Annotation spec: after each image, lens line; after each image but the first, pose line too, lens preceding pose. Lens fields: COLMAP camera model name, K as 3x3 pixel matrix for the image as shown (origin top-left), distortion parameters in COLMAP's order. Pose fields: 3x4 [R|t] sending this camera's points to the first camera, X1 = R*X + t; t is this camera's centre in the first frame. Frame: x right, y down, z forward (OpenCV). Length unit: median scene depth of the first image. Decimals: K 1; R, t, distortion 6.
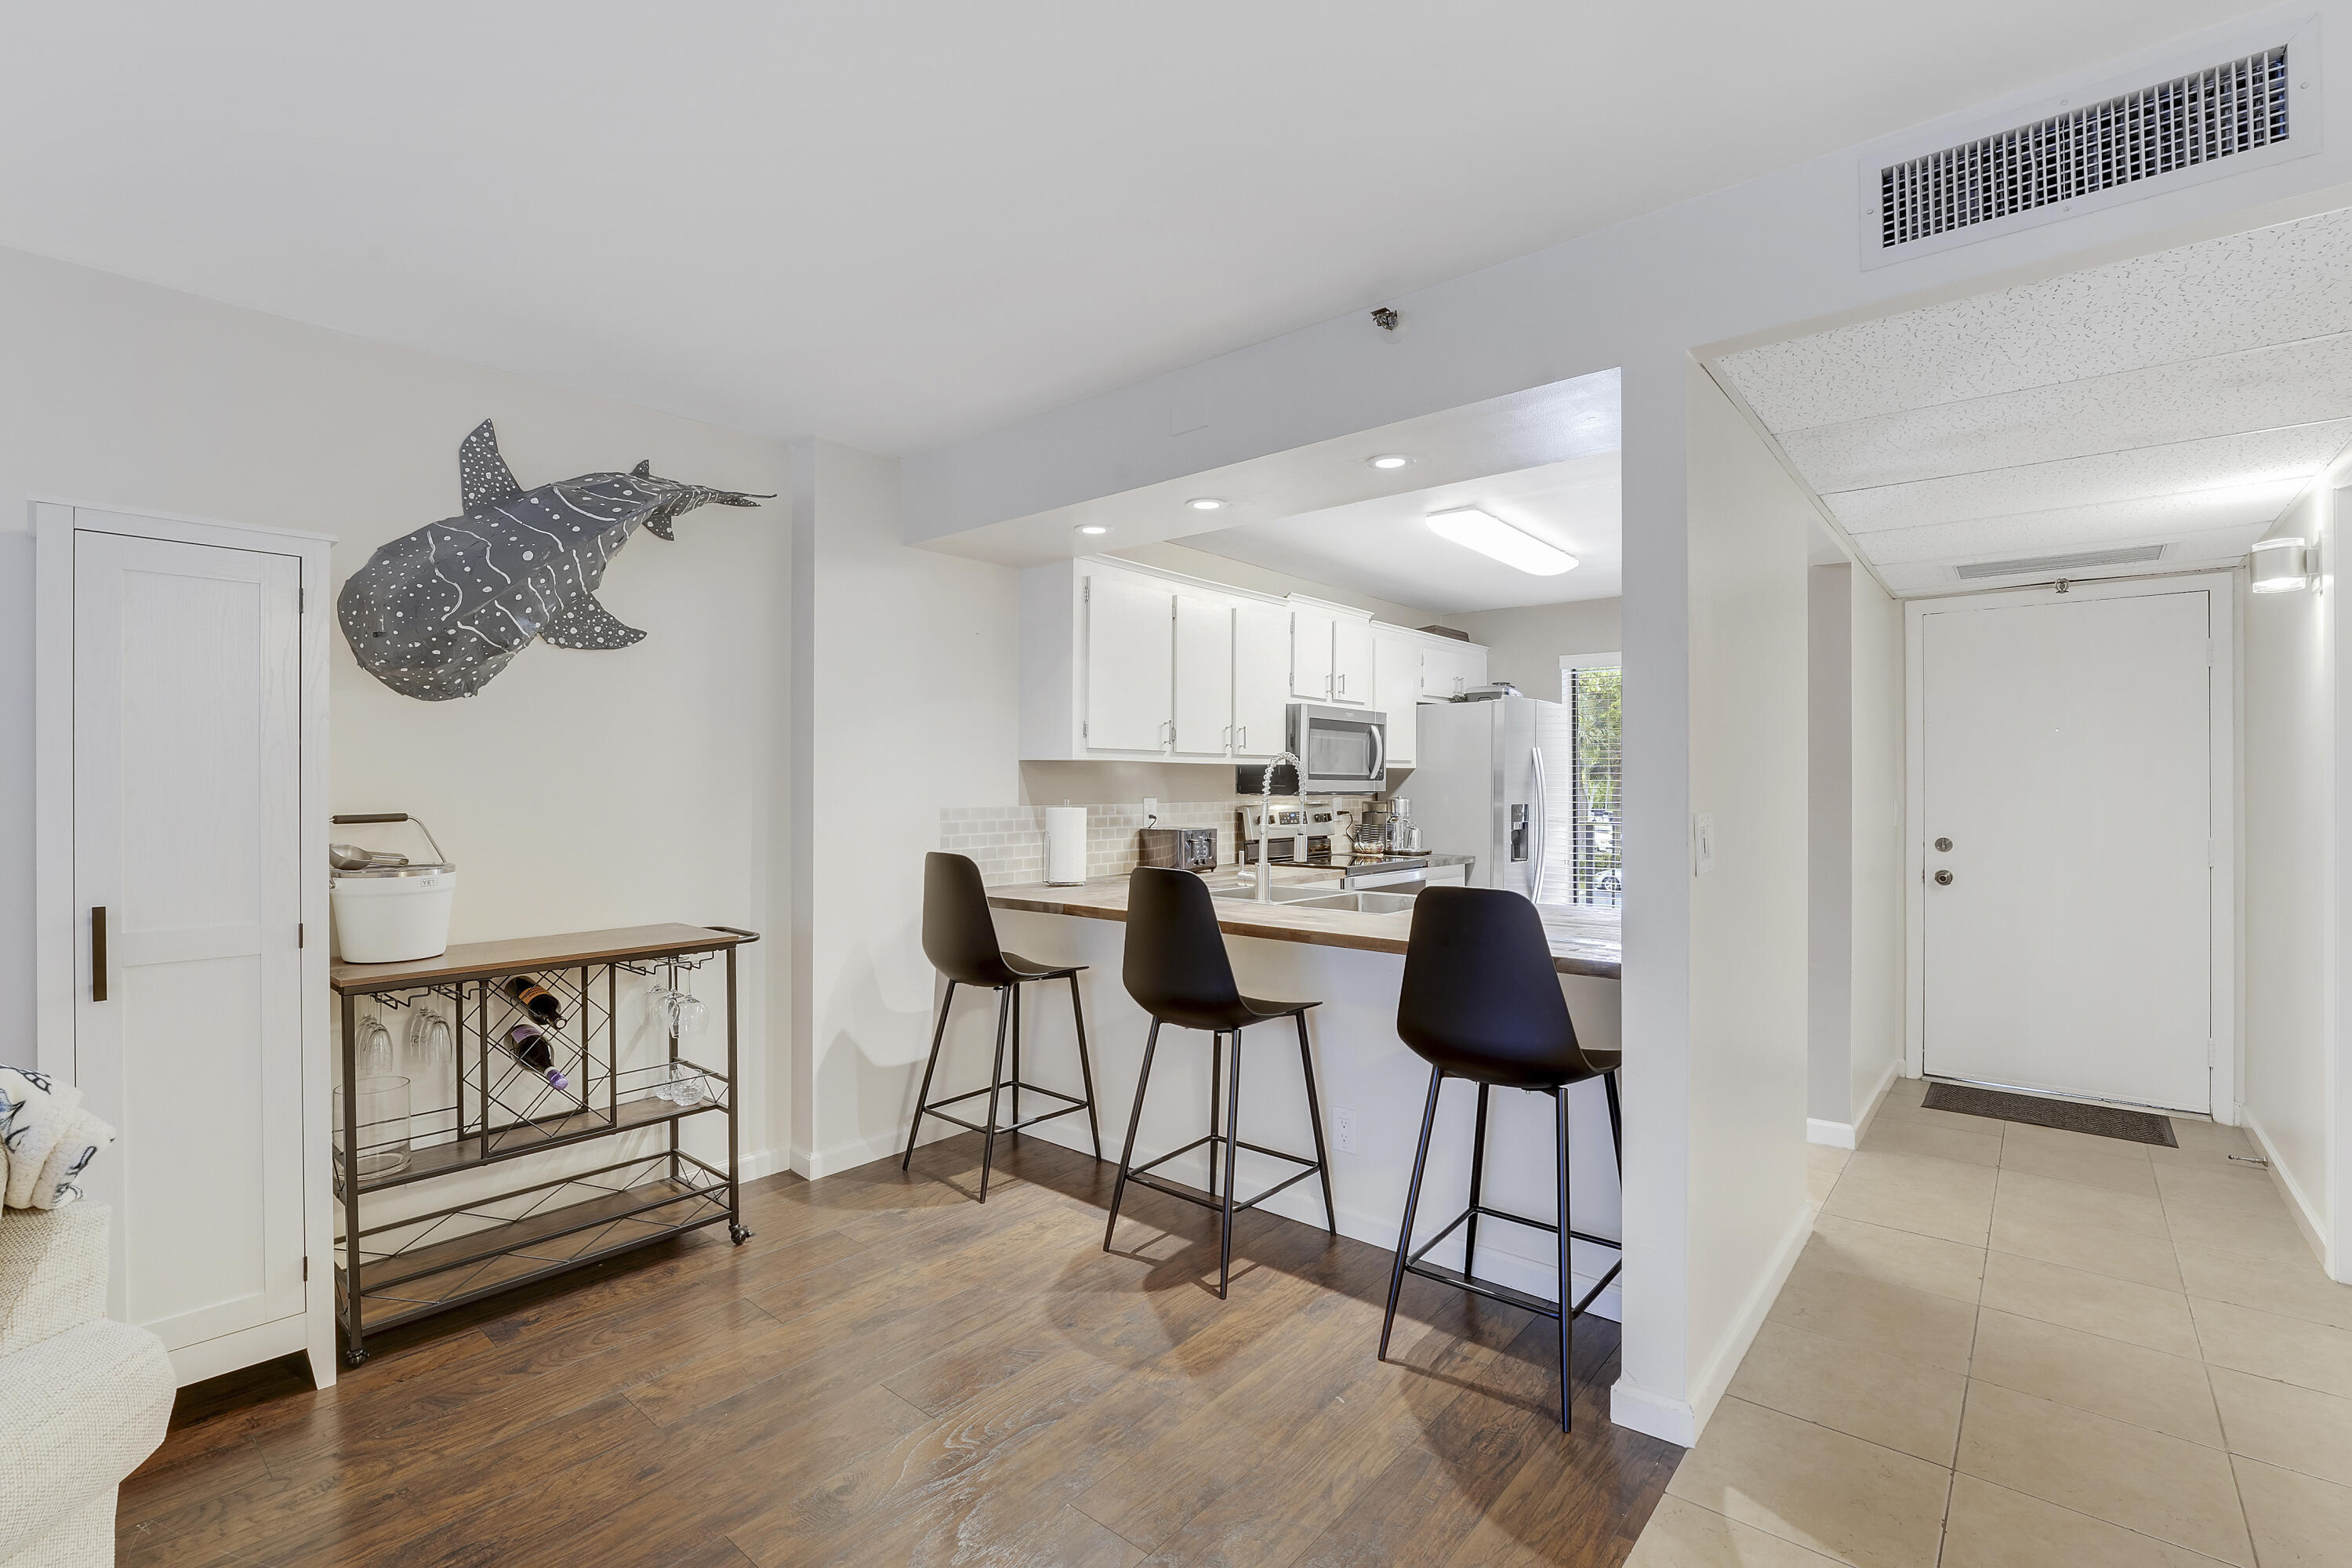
lens RADIAL K [[1037.9, 0, 1176.0], [0, 1037.9, 784.0], [0, 0, 1]] dist [-0.018412, 0.000091]
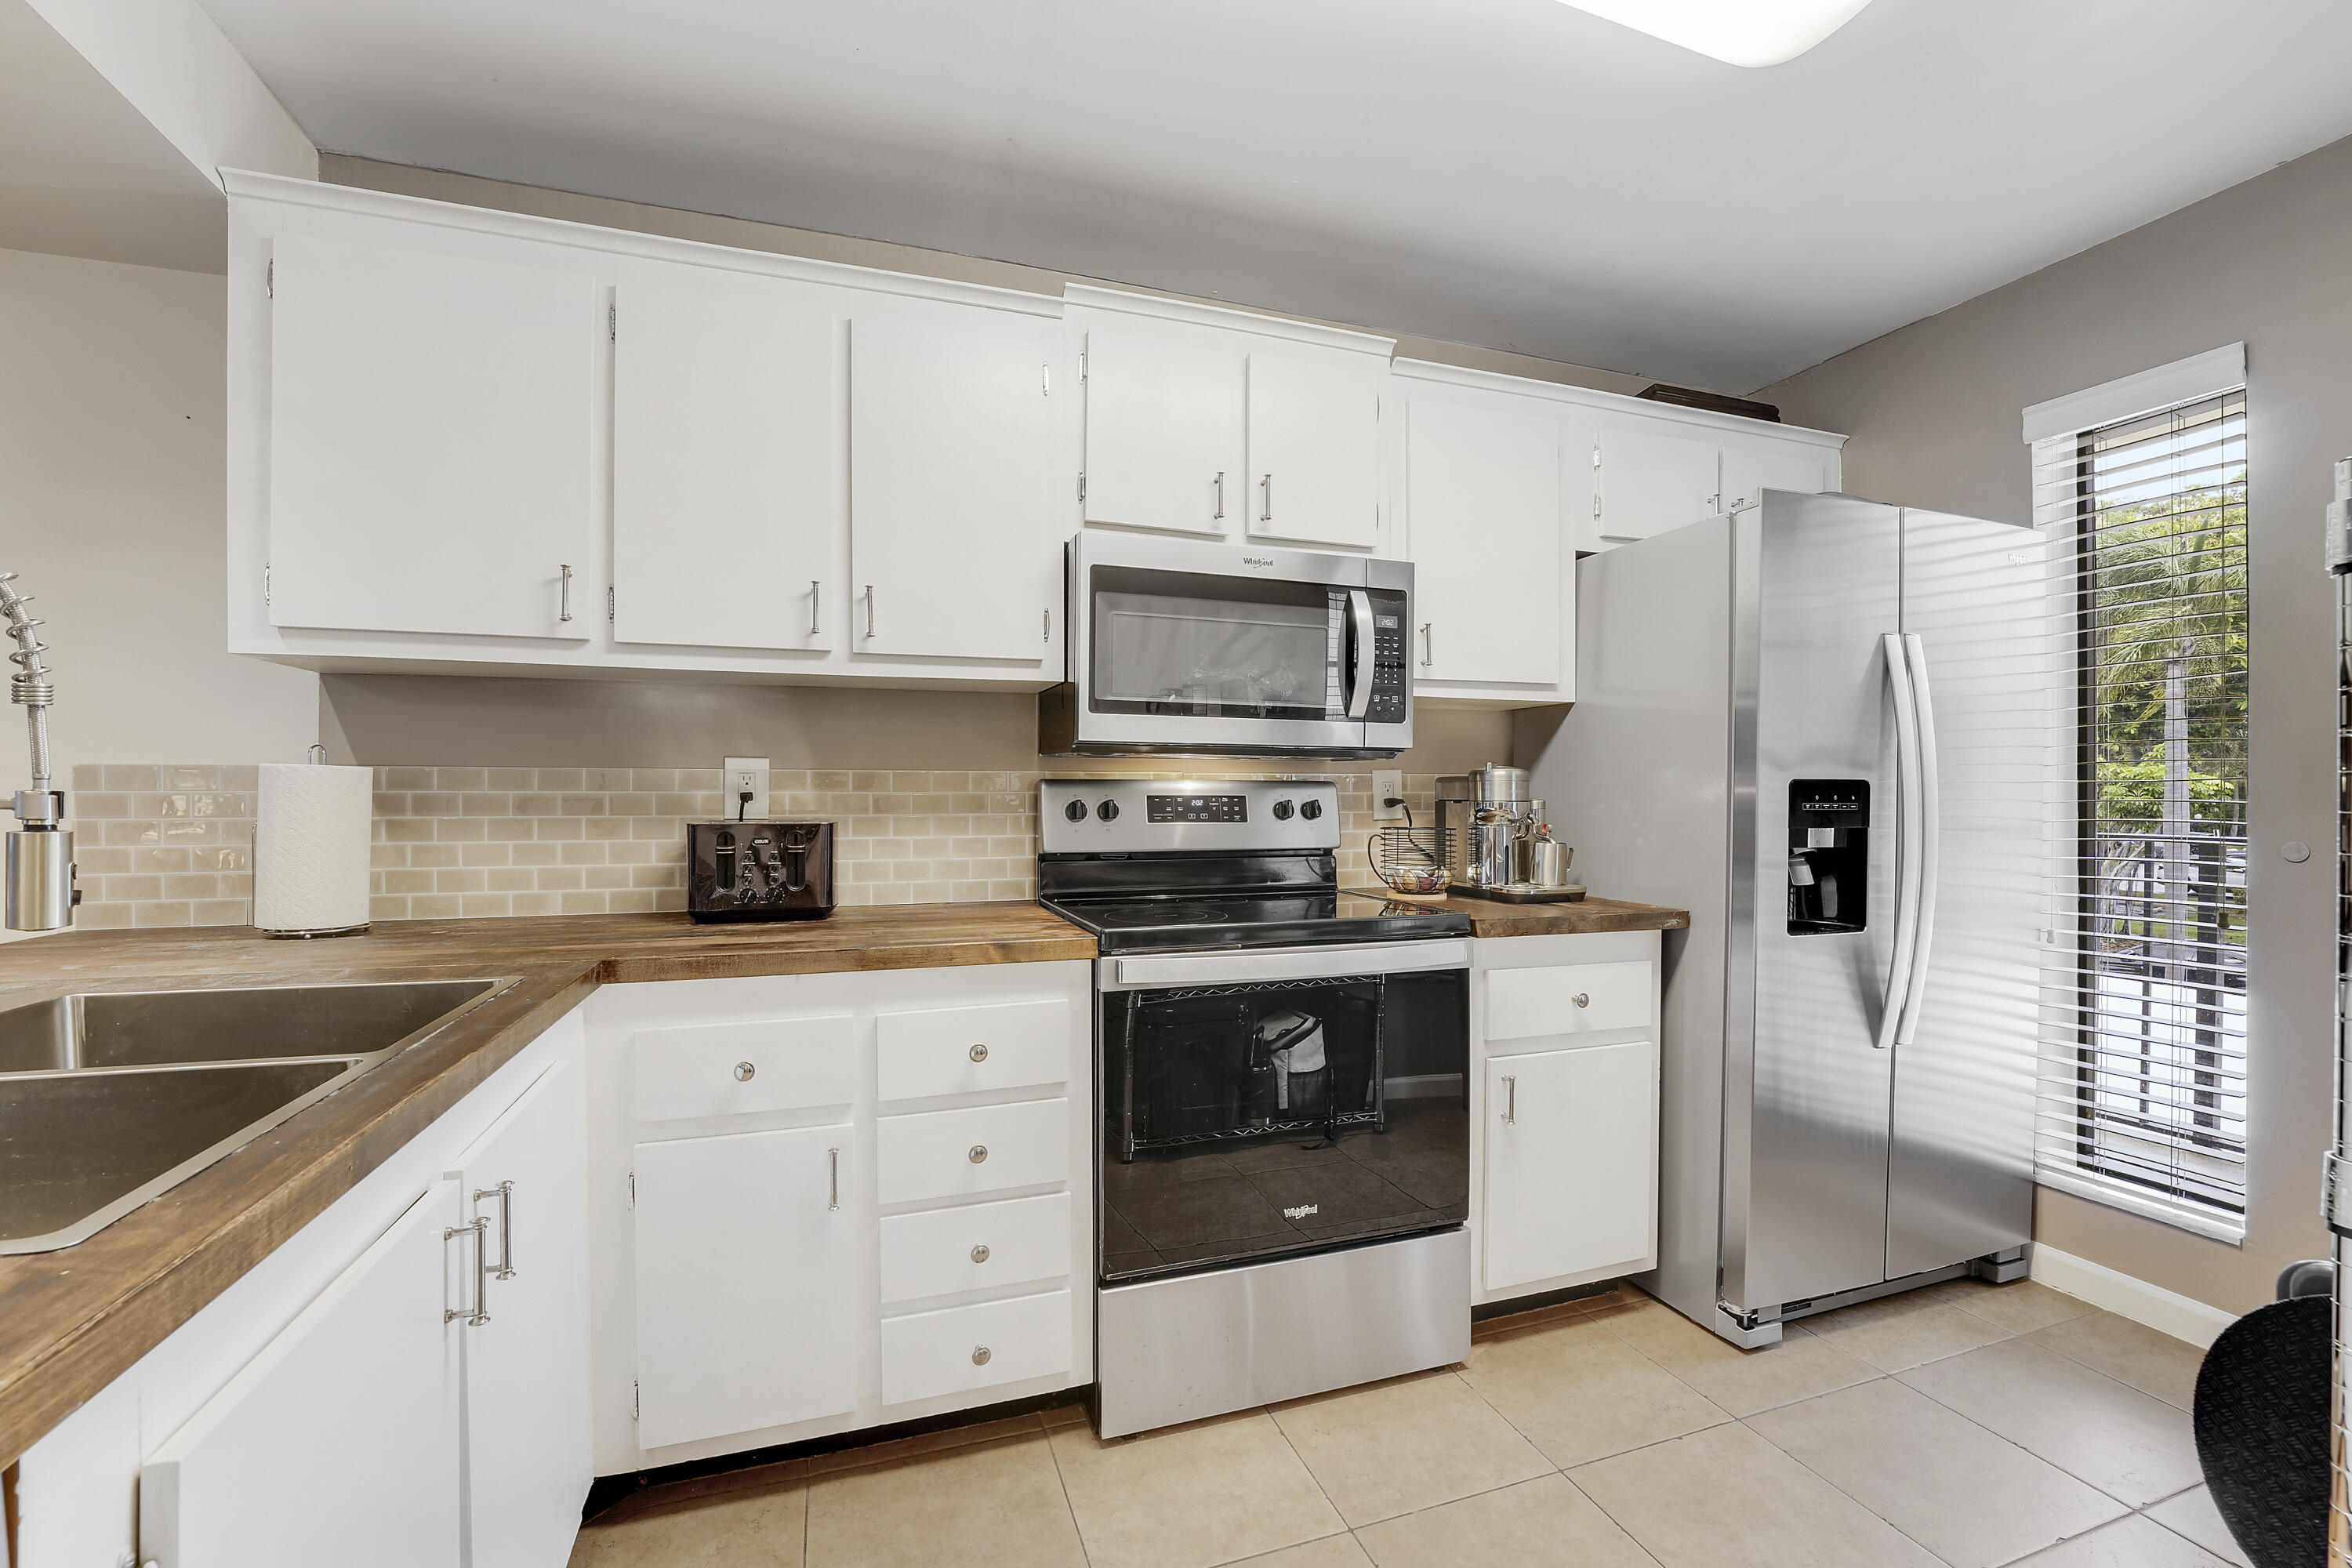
lens RADIAL K [[991.0, 0, 1172.8], [0, 991.0, 791.5], [0, 0, 1]] dist [-0.032236, 0.015829]
pose [[0.860816, 0.001029, -0.508915, 0.577400], [-0.001205, 0.999999, -0.000016, 0.044090], [0.508915, 0.000627, 0.860817, 1.079368]]
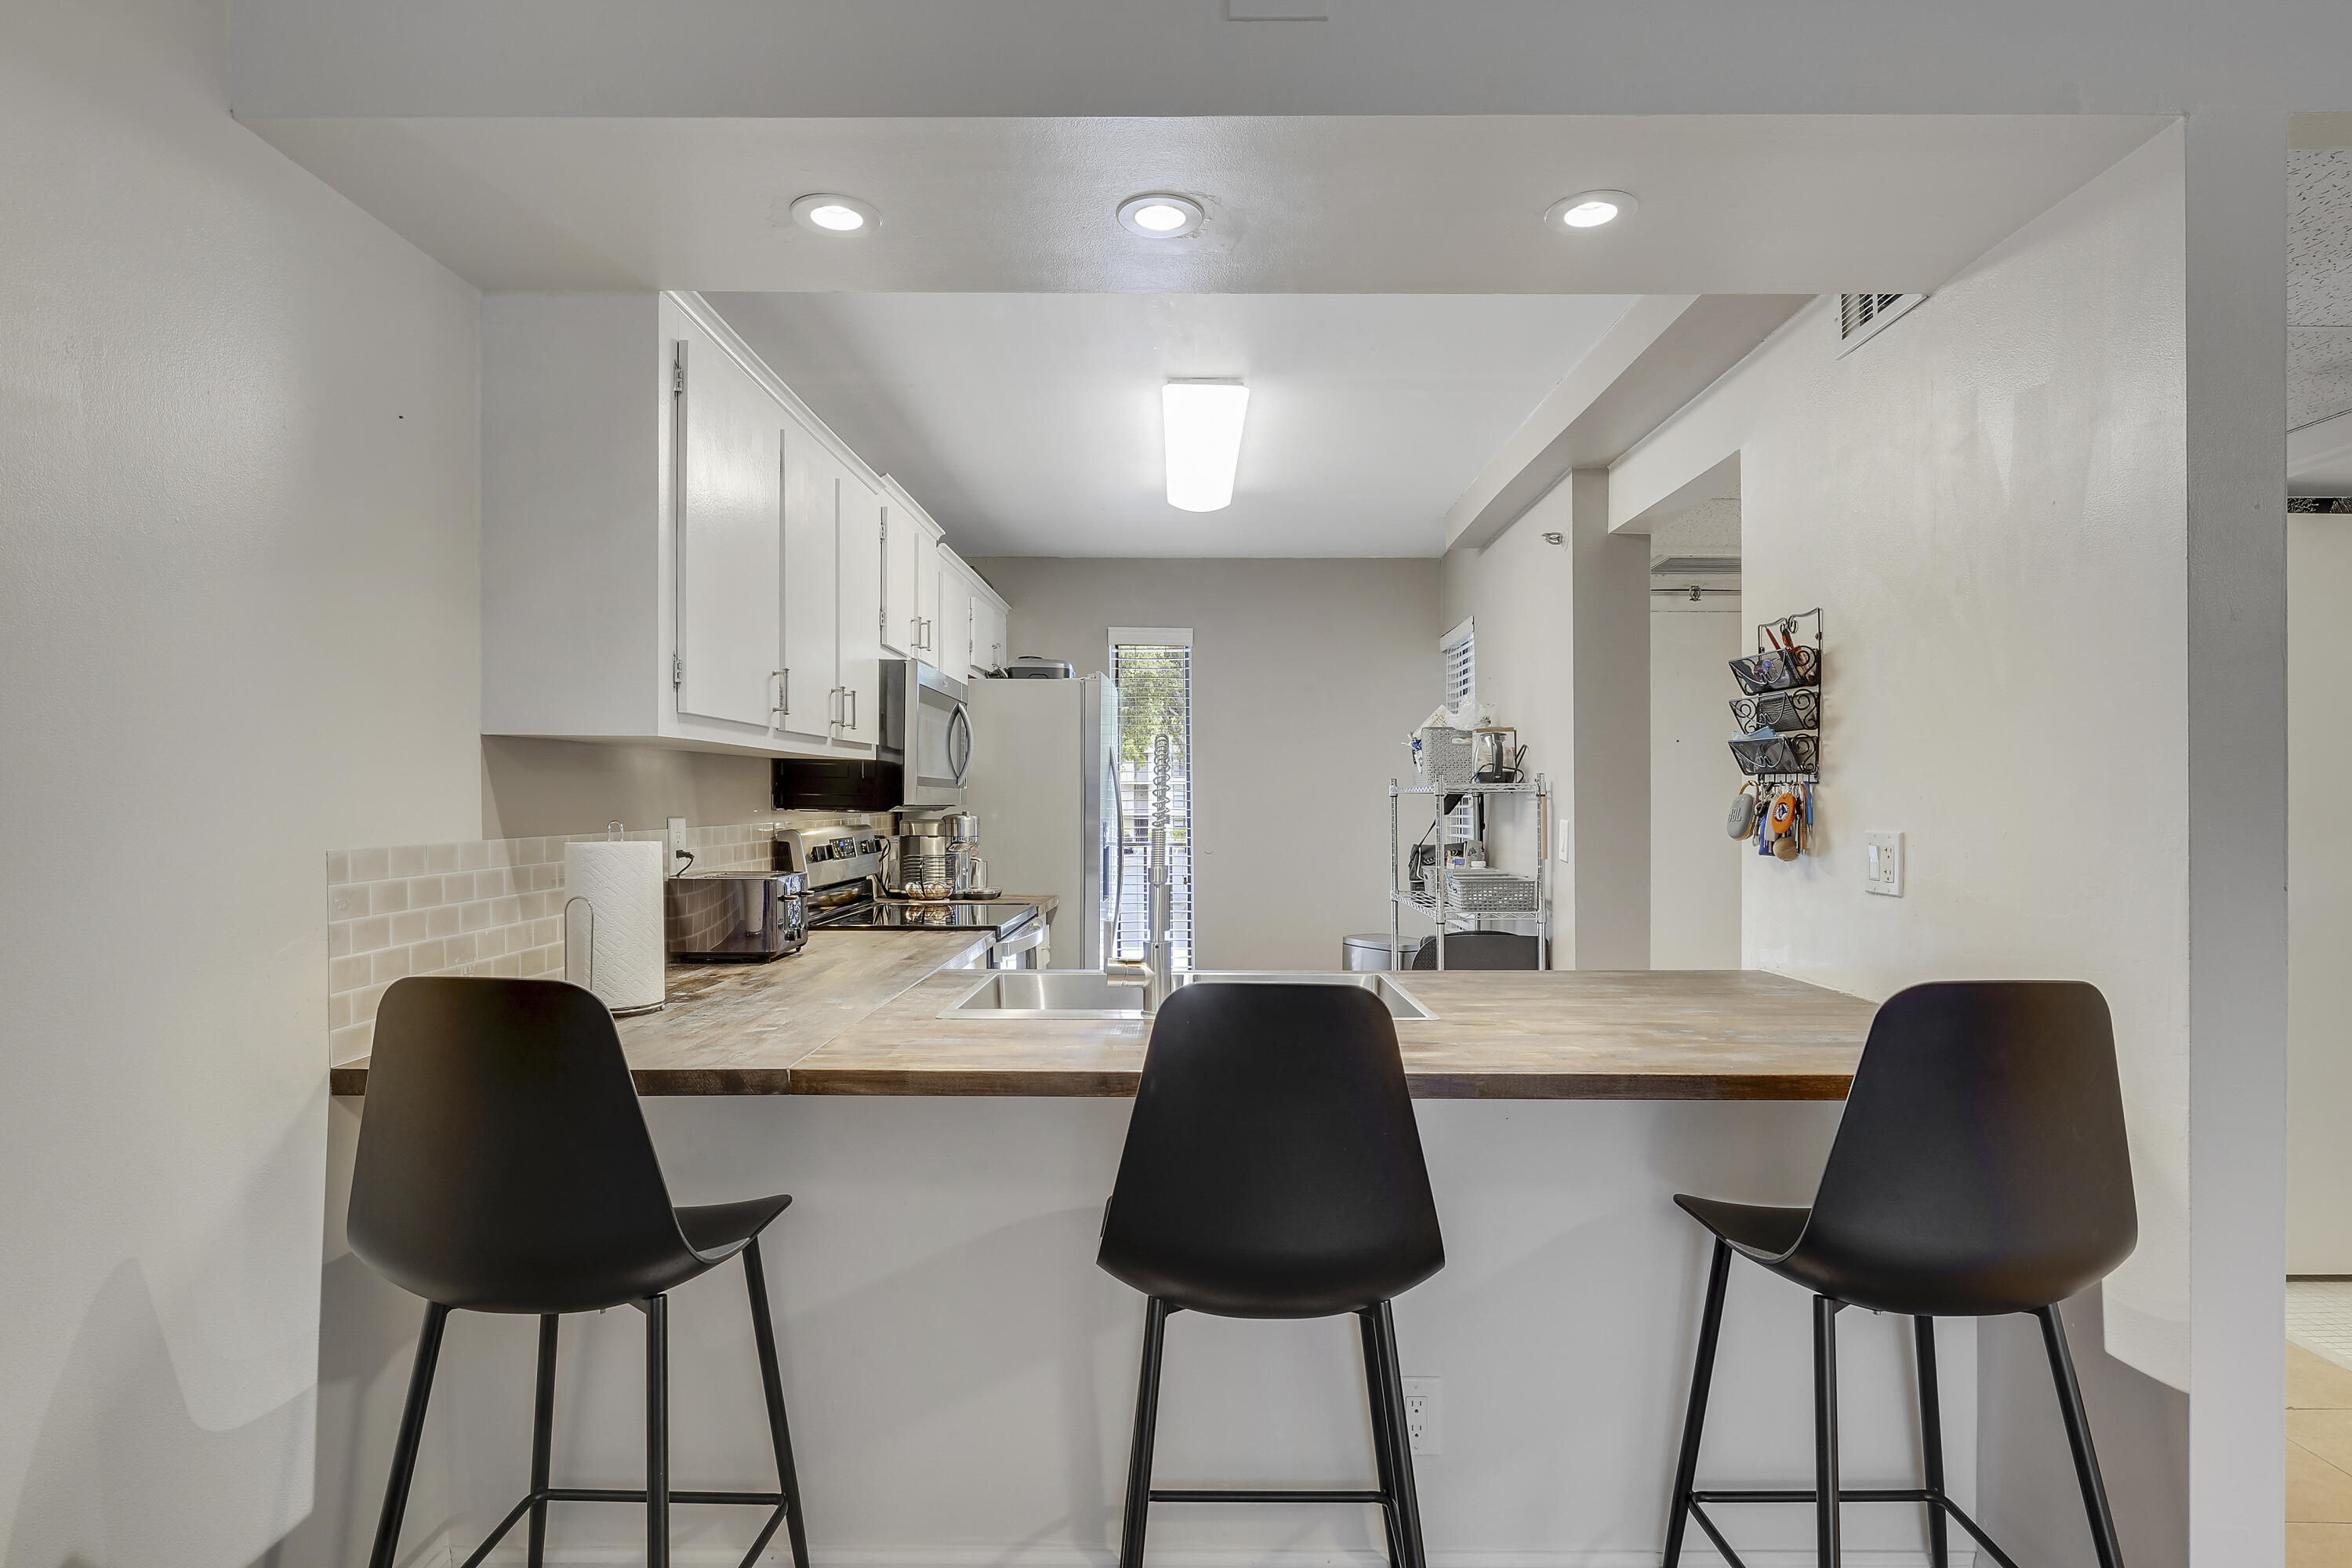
lens RADIAL K [[1202.4, 0, 1181.8], [0, 1202.4, 798.5], [0, 0, 1]] dist [-0.001662, -0.000008]
pose [[0.767490, 0.000690, 0.641060, -0.334394], [-0.002066, 0.999997, 0.001397, 0.003191], [-0.641057, -0.002397, 0.767489, 0.573606]]
